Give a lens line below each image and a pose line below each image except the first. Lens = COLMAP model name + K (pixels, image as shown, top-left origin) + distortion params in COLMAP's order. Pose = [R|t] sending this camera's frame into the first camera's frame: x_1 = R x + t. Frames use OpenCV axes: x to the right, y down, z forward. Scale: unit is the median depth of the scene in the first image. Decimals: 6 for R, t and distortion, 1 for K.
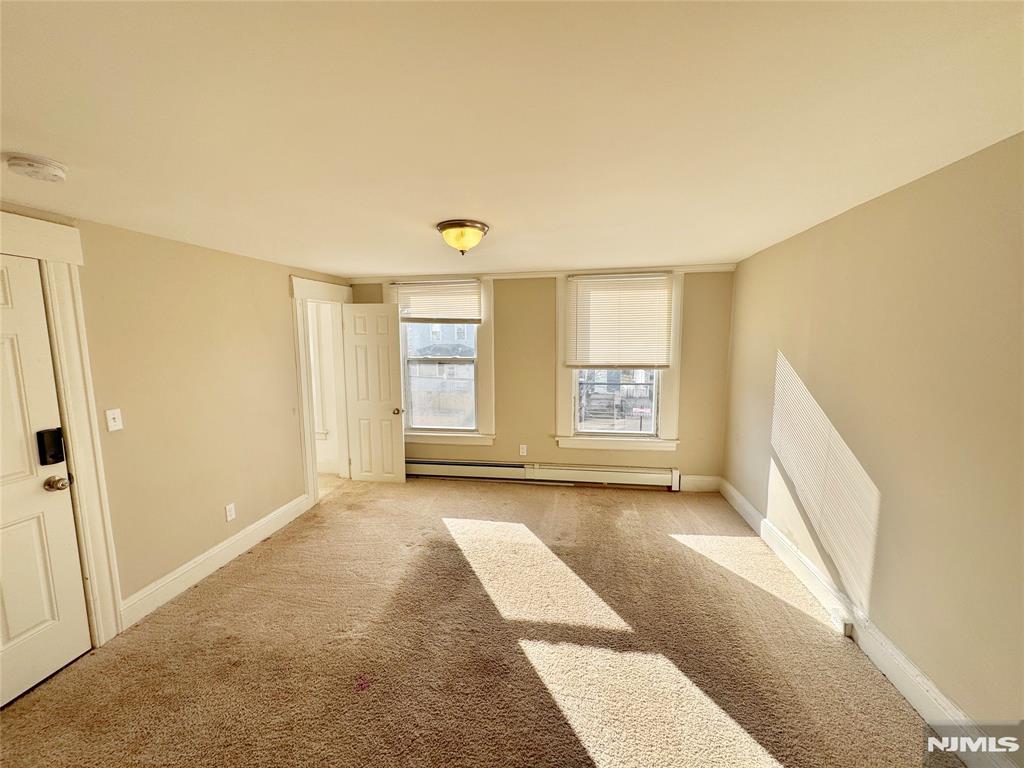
lens RADIAL K [[413.6, 0, 511.6], [0, 413.6, 382.1], [0, 0, 1]] dist [0.009250, -0.000348]
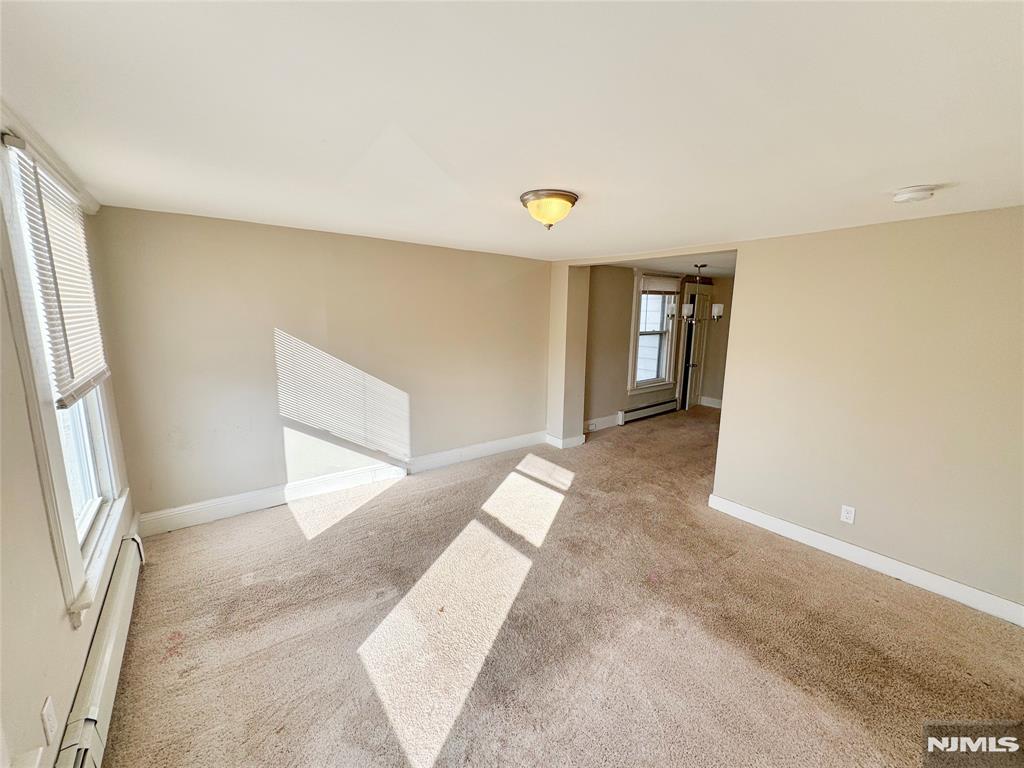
lens RADIAL K [[413.6, 0, 511.6], [0, 413.6, 382.1], [0, 0, 1]] dist [0.009250, -0.000348]
pose [[-0.729773, -0.112986, 0.674289, -0.693233], [0.069329, 0.968937, 0.237391, -0.196728], [-0.680166, 0.219989, -0.699271, 1.727677]]
